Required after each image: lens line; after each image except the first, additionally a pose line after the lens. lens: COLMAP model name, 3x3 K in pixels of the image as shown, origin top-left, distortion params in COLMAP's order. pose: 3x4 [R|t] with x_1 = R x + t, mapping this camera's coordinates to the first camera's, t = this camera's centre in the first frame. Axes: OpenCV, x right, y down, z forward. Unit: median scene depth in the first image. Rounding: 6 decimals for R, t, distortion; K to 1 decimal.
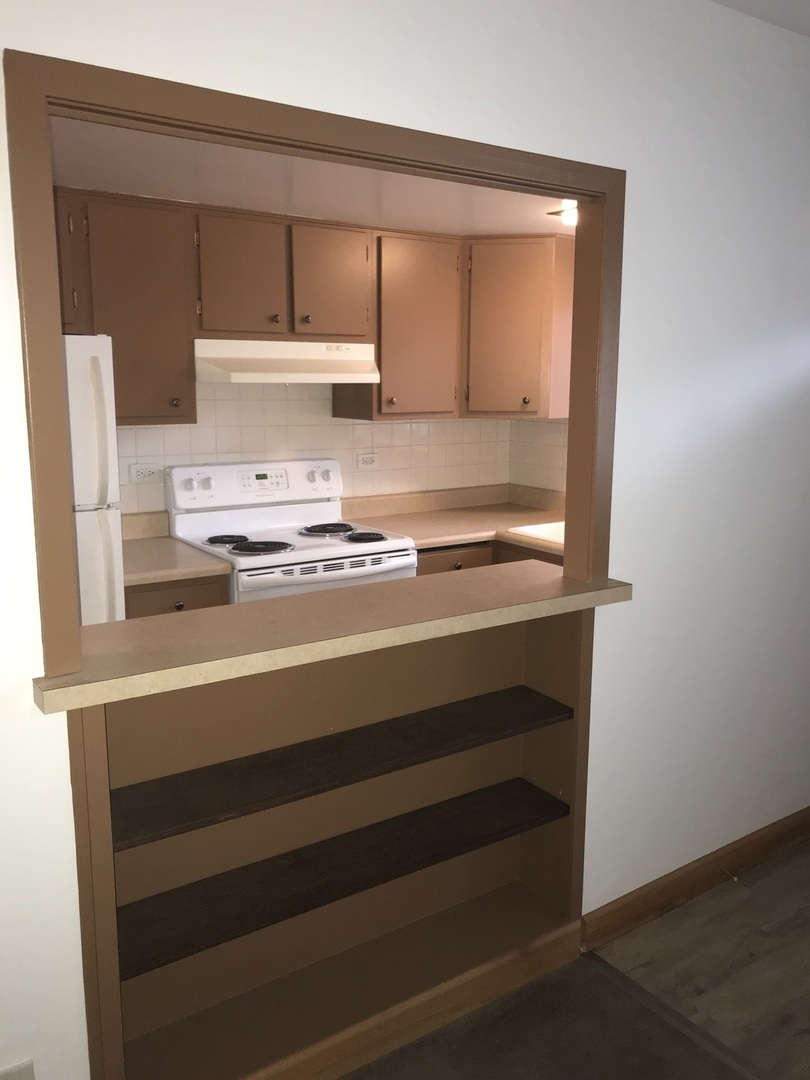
lens RADIAL K [[880.5, 0, 407.6], [0, 880.5, 547.7], [0, 0, 1]] dist [0.050934, -0.001591]
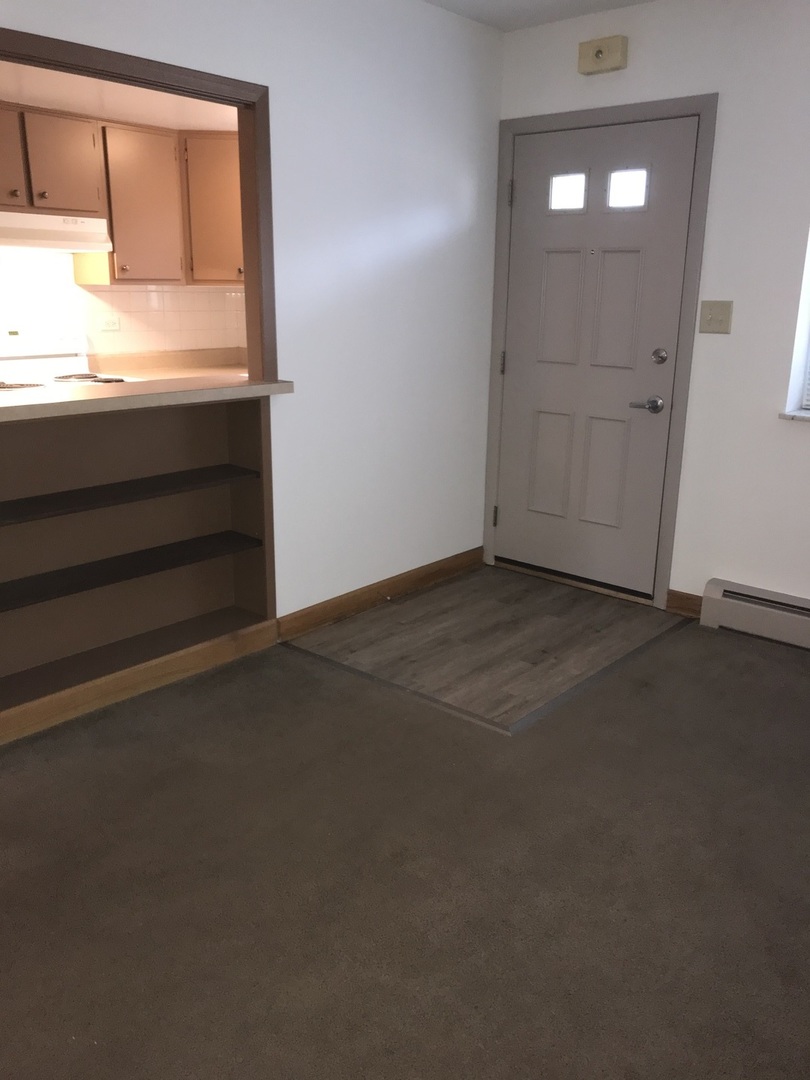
lens RADIAL K [[907.4, 0, 406.9], [0, 907.4, 520.3], [0, 0, 1]] dist [0.043737, 0.002189]
pose [[0.970222, -0.056381, 0.235563, 0.043517], [0.042916, 0.997159, 0.061906, 0.120582], [-0.238384, -0.049953, 0.969885, -0.330400]]
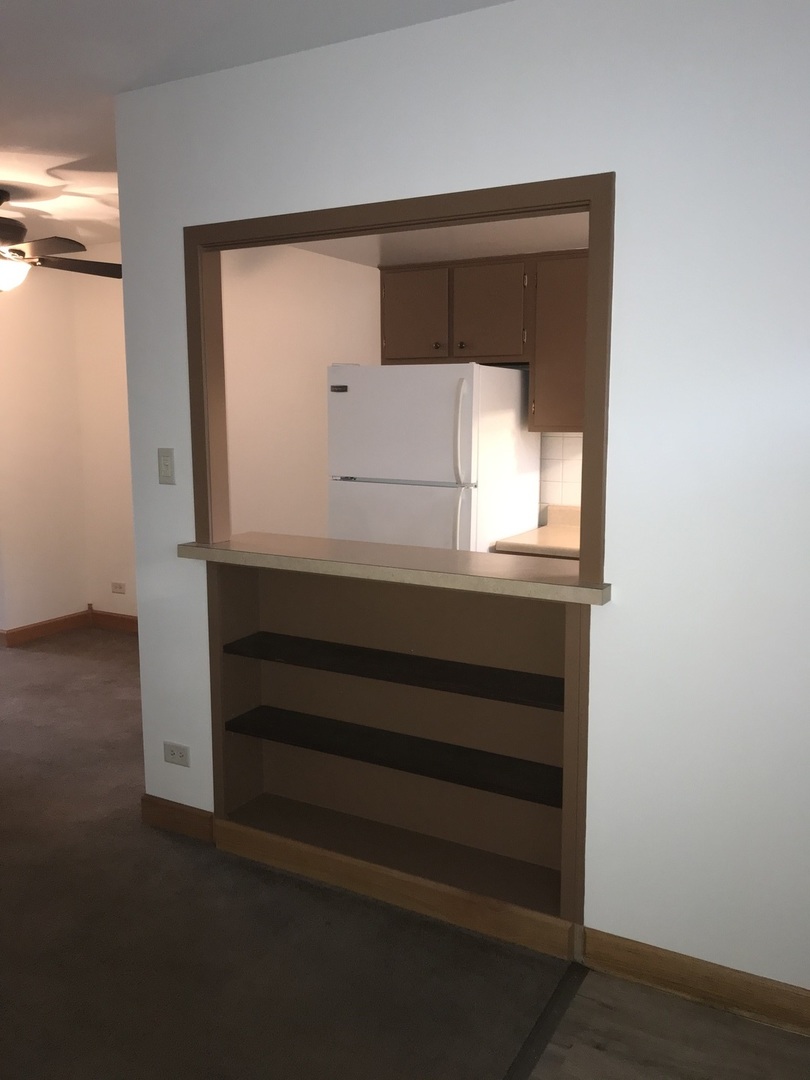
lens RADIAL K [[880.5, 0, 407.6], [0, 880.5, 547.7], [0, 0, 1]] dist [0.050934, -0.001591]
pose [[0.426775, 0.114338, -0.897101, 0.657618], [-0.180126, 0.982847, 0.039576, 0.001444], [0.886238, 0.144702, 0.440050, 0.238673]]
